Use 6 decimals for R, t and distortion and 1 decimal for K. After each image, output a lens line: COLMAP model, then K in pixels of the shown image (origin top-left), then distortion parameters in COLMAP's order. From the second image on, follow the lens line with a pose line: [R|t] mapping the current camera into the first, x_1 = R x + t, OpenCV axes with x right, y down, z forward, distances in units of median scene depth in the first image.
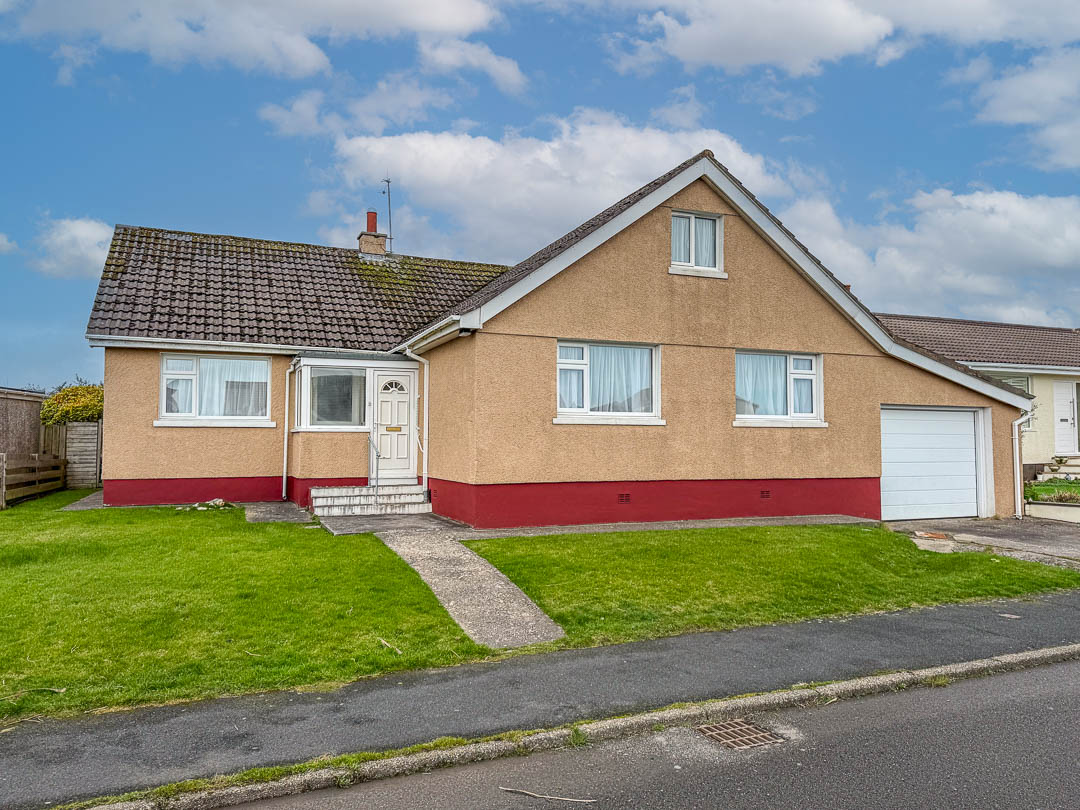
lens RADIAL K [[763.7, 0, 540.0], [0, 763.7, 405.0], [0, 0, 1]] dist [0.063766, -0.077466]
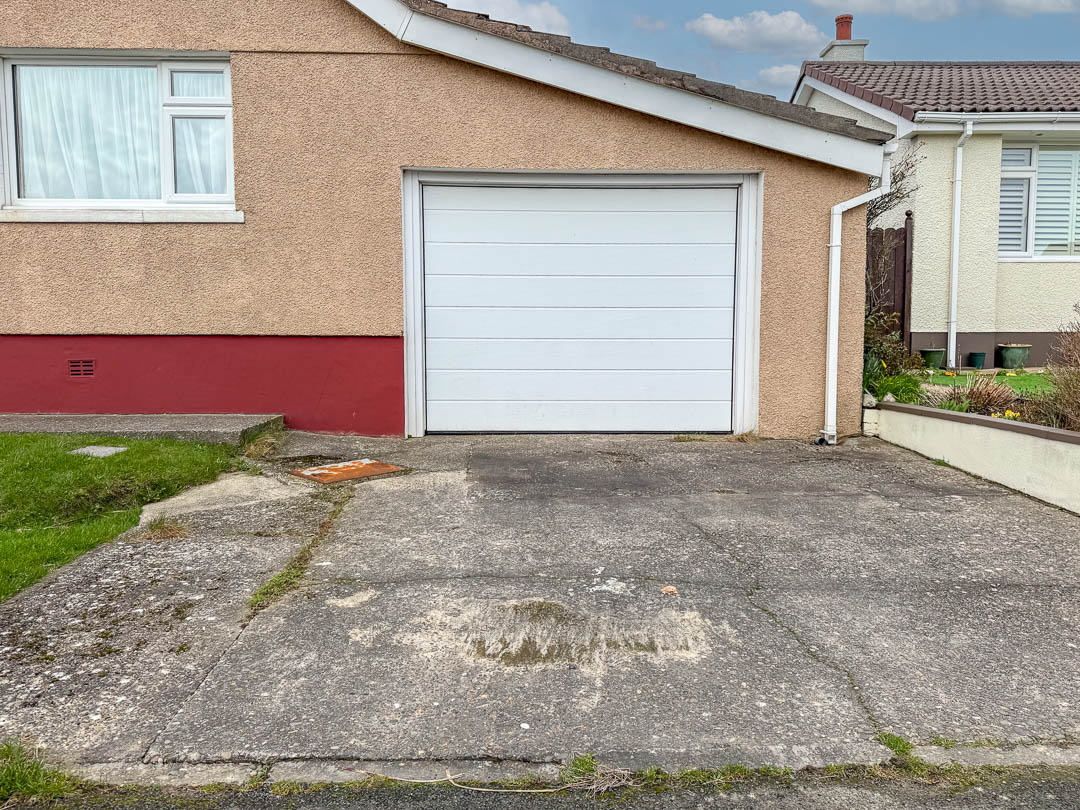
lens RADIAL K [[763.7, 0, 540.0], [0, 763.7, 405.0], [0, 0, 1]] dist [0.063766, -0.077466]
pose [[0.930044, 0.026977, -0.366456, 0.672337], [0.016418, 0.993254, 0.114787, 0.082855], [0.367081, -0.112773, 0.923328, 0.604667]]
